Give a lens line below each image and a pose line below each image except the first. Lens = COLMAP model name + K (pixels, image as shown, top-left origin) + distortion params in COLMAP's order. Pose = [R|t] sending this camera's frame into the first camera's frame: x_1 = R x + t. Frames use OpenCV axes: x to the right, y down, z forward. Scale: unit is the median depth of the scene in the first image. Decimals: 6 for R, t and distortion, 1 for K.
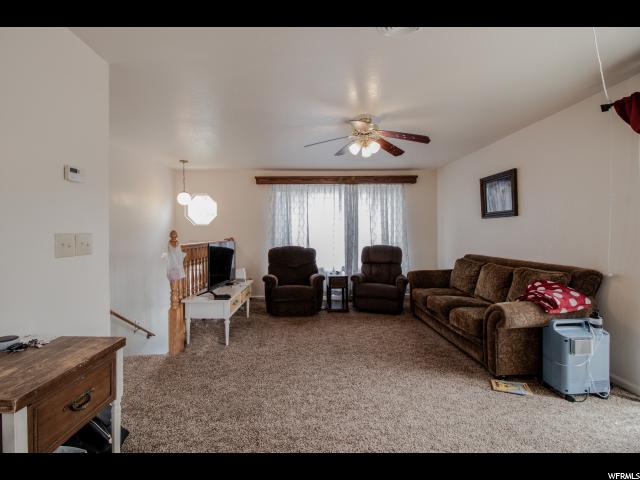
lens RADIAL K [[300.4, 0, 318.2], [0, 300.4, 237.2], [0, 0, 1]] dist [-0.000628, -0.000180]
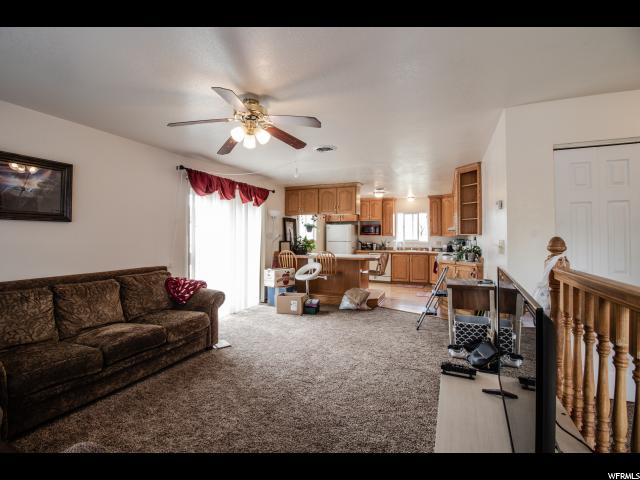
lens RADIAL K [[300.4, 0, 318.2], [0, 300.4, 237.2], [0, 0, 1]] dist [-0.000628, -0.000180]
pose [[-0.902589, 0.001567, 0.430501, -0.376262], [0.007653, 0.999894, 0.012404, -0.041409], [-0.430436, 0.014490, -0.902505, 1.769930]]
